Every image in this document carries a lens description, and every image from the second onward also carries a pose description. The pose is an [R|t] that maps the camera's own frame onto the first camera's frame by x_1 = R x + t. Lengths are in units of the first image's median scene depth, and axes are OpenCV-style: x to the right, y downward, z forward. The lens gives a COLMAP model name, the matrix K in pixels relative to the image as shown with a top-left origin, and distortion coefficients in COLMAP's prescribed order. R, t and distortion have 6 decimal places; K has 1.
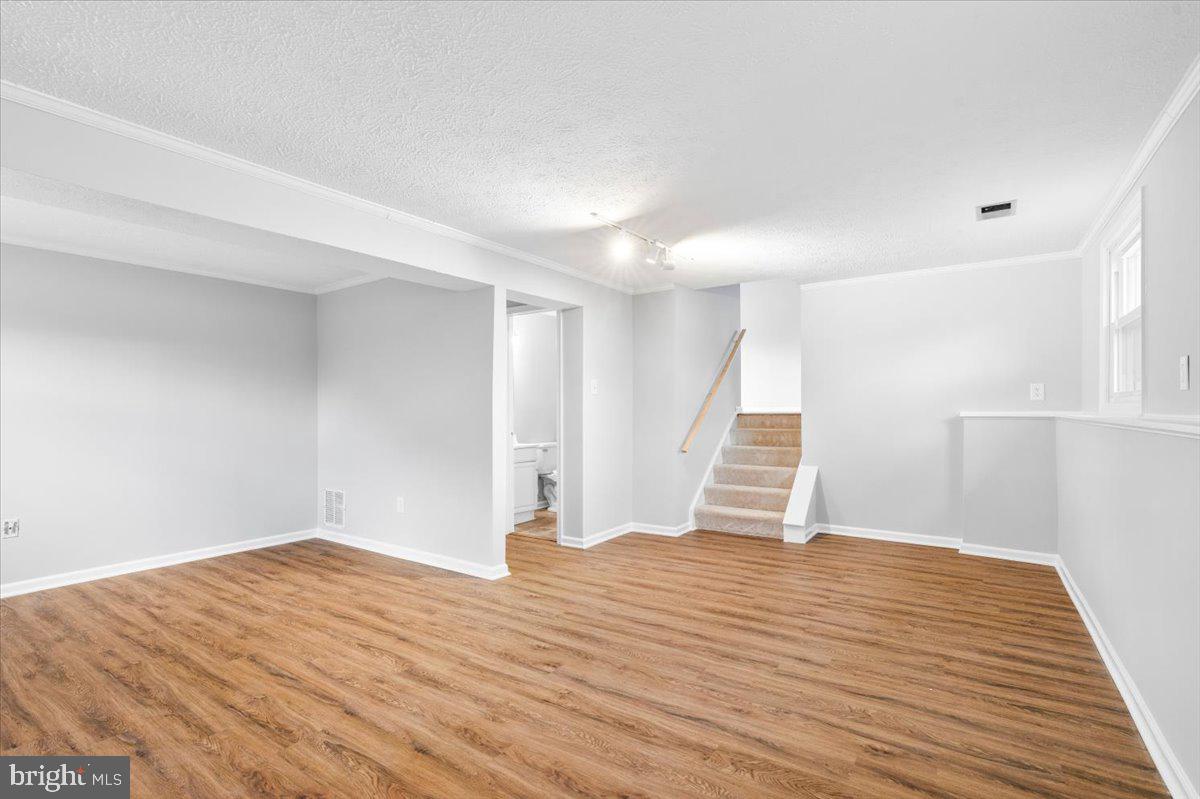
lens RADIAL K [[547.9, 0, 595.1], [0, 547.9, 407.0], [0, 0, 1]] dist [-0.008769, 0.003872]
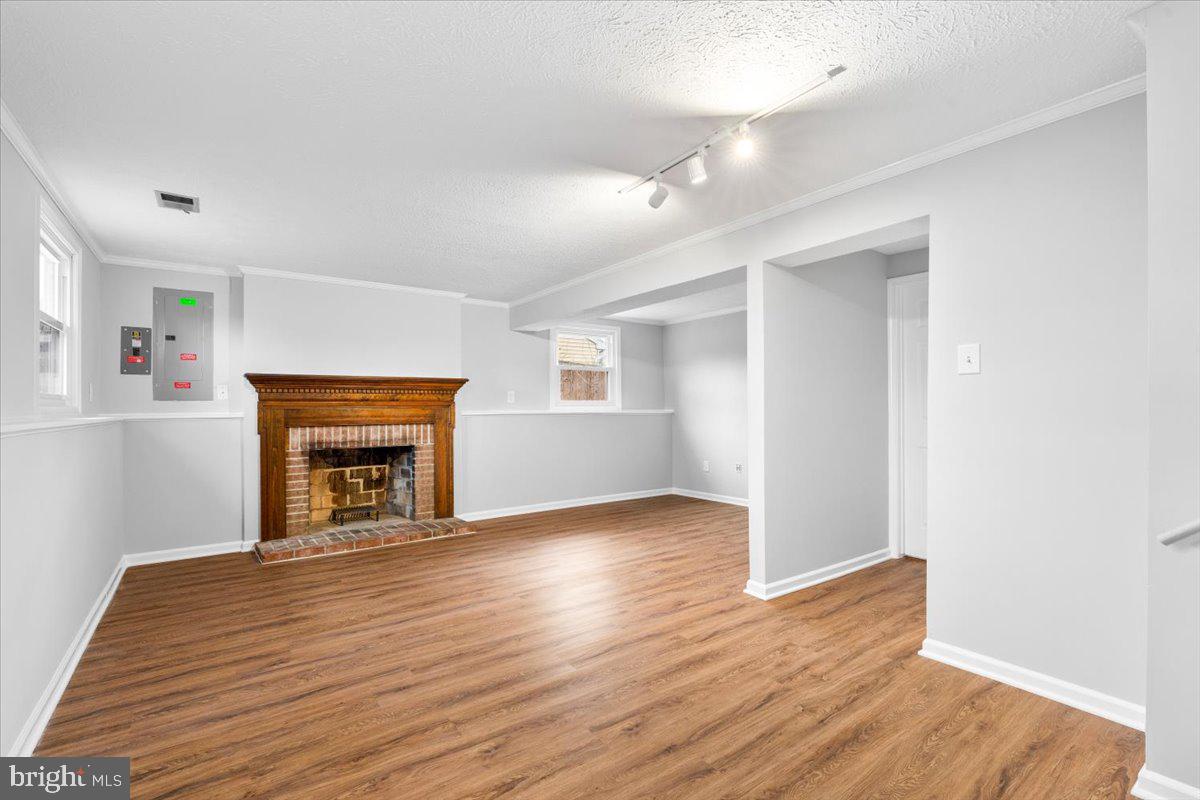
lens RADIAL K [[547.9, 0, 596.1], [0, 547.9, 392.9], [0, 0, 1]] dist [-0.008769, 0.003872]
pose [[-0.338443, -0.014008, -0.940883, 0.910028], [0.012704, 0.999730, -0.019453, 0.002099], [0.940901, -0.018536, -0.338174, 1.309249]]
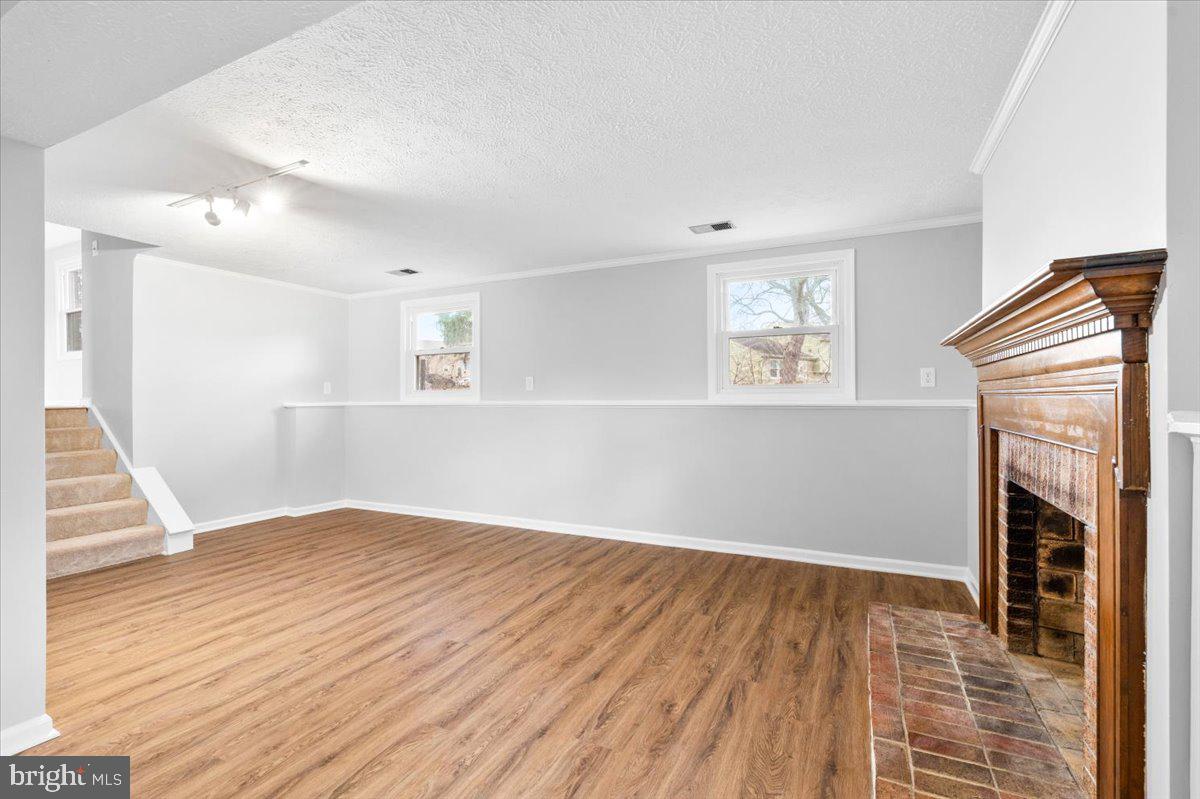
lens RADIAL K [[547.9, 0, 592.9], [0, 547.9, 398.8], [0, 0, 1]] dist [-0.008769, 0.003872]
pose [[-0.138520, 0.006849, 0.990336, -0.911527], [0.003765, 0.999973, -0.006389, 0.014580], [-0.990353, 0.002844, -0.138541, 0.704334]]
